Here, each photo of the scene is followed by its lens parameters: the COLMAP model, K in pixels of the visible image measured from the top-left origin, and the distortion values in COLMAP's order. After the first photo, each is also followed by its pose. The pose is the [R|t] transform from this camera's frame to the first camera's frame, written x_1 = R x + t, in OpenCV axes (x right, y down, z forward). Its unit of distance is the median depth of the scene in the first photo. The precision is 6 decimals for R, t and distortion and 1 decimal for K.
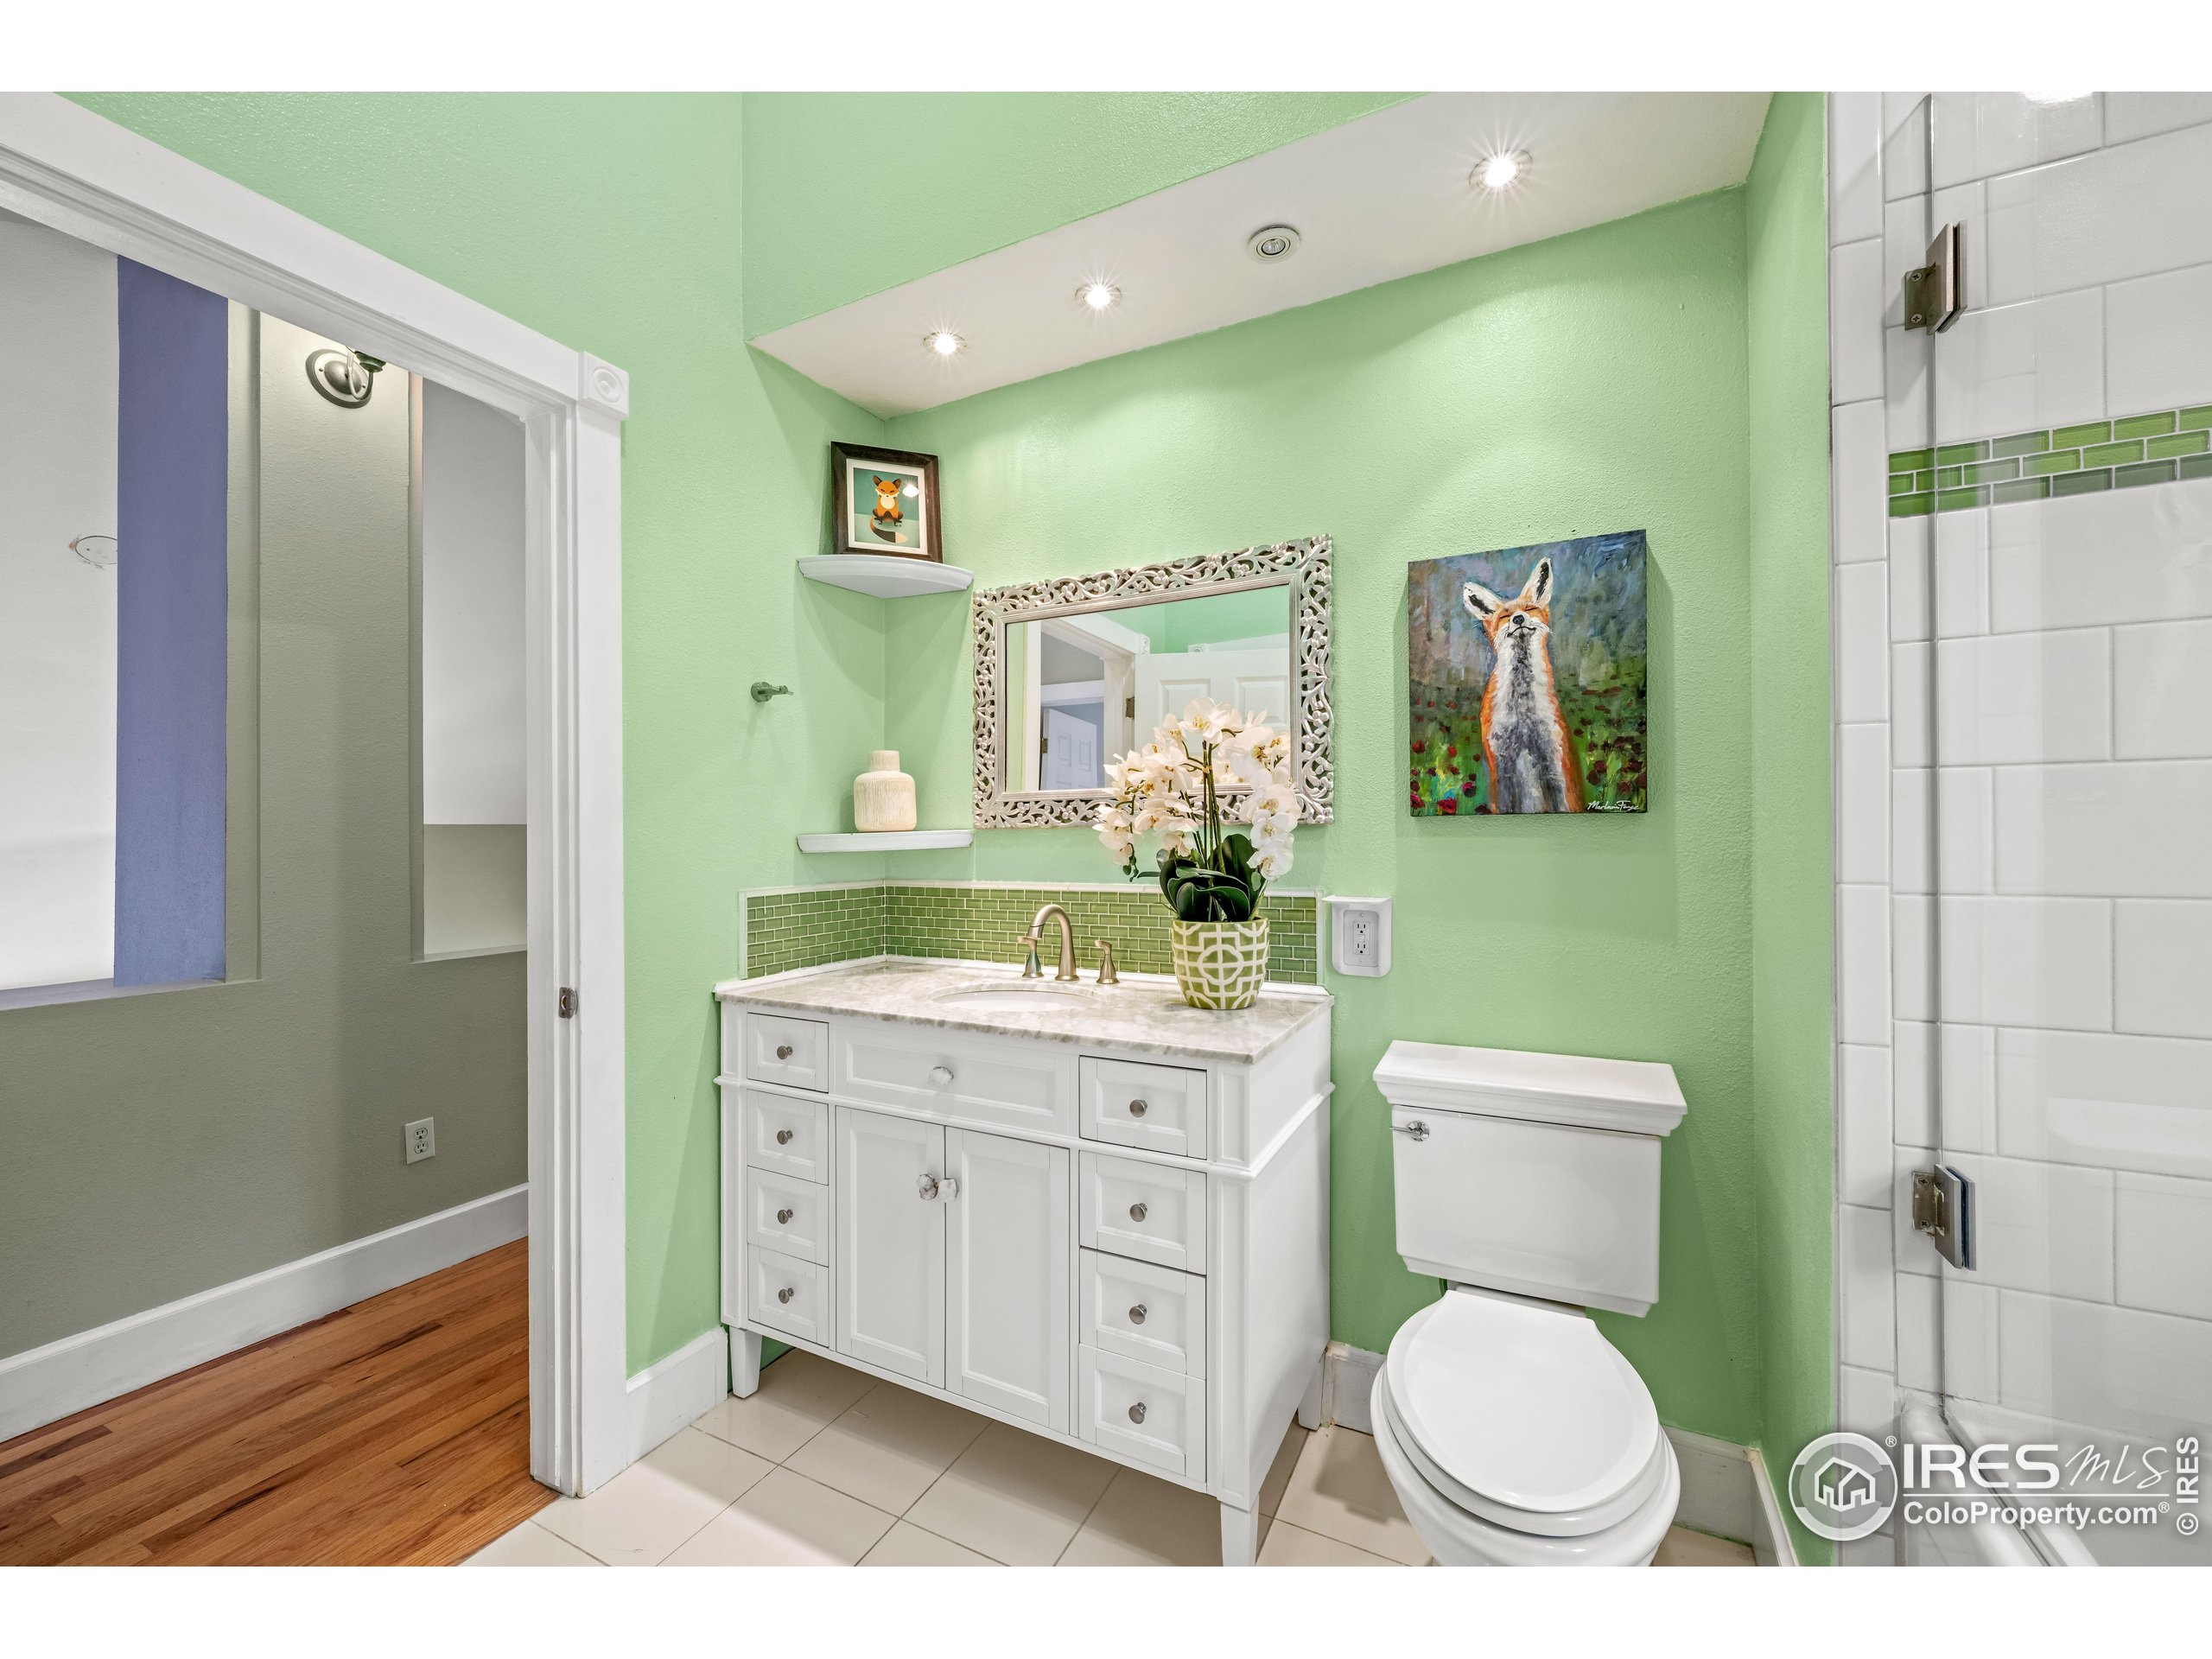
lens RADIAL K [[902.6, 0, 1106.1], [0, 902.6, 830.8], [0, 0, 1]] dist [-0.002521, -0.000581]
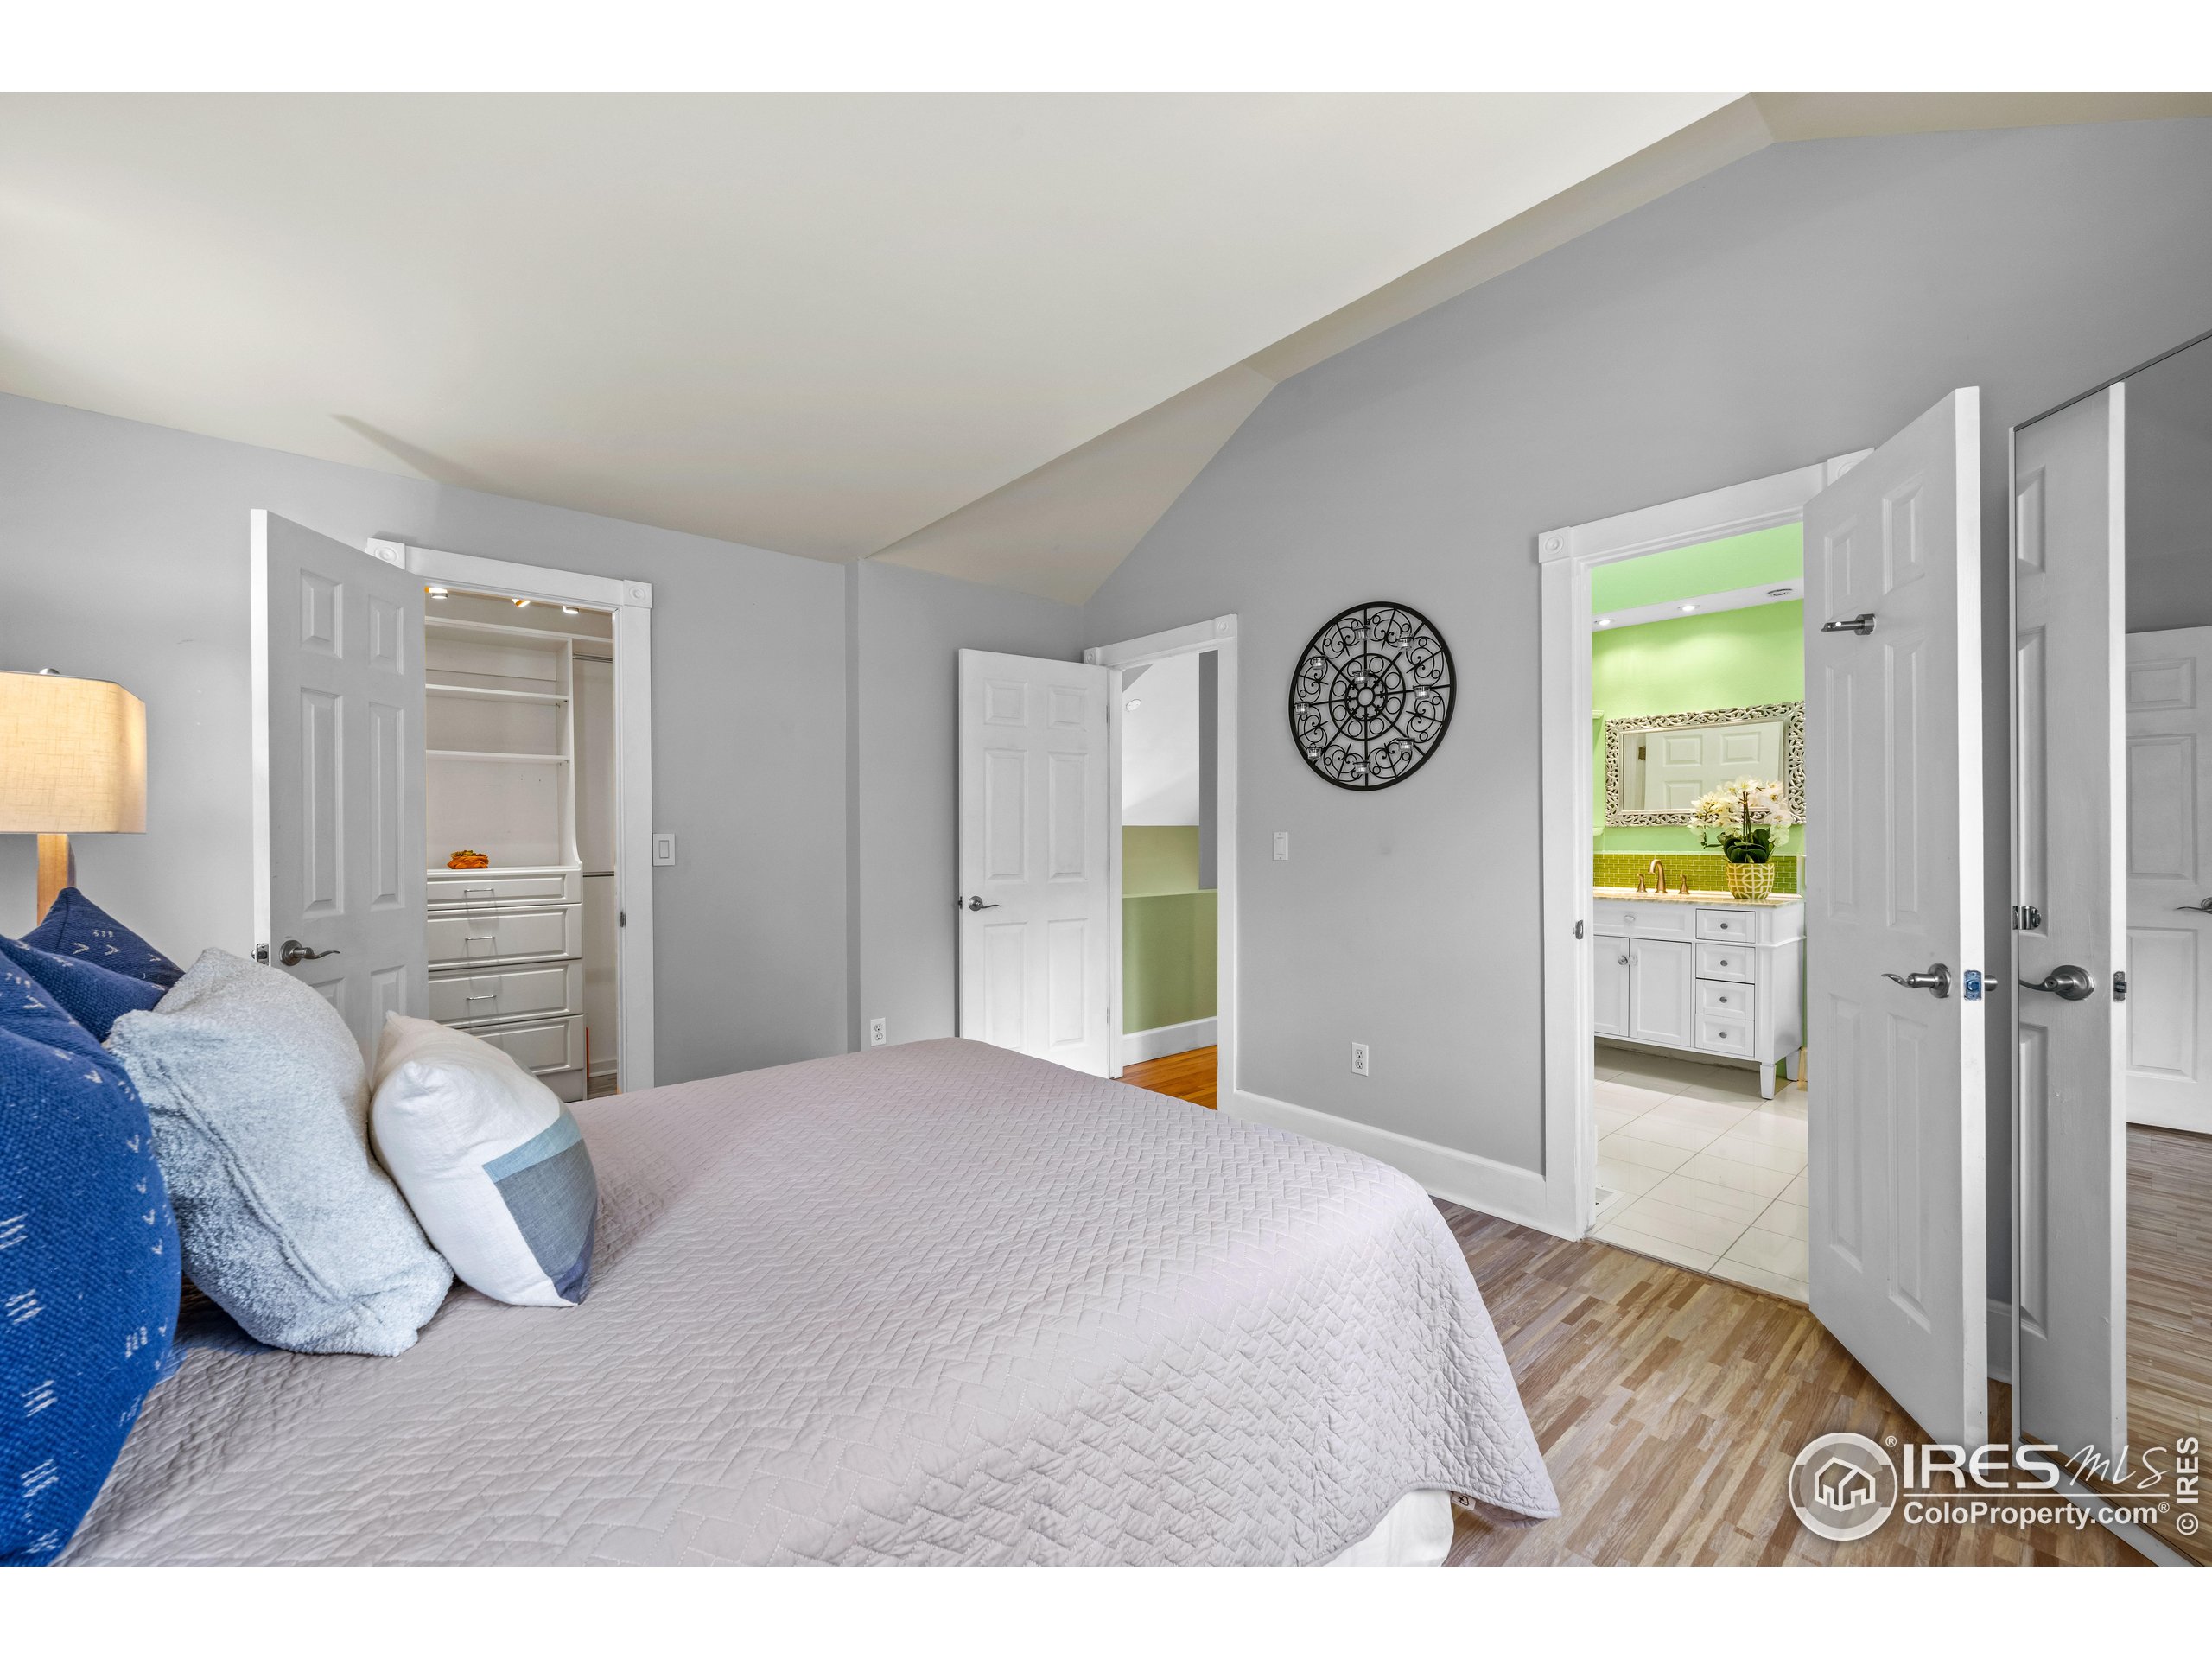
lens RADIAL K [[902.6, 0, 1096.0], [0, 902.6, 836.6], [0, 0, 1]] dist [-0.002521, -0.000581]
pose [[0.925197, 0.001064, -0.379486, -0.599950], [0.001570, 0.999977, 0.006632, 0.005793], [0.379484, -0.006732, 0.925174, -1.974903]]
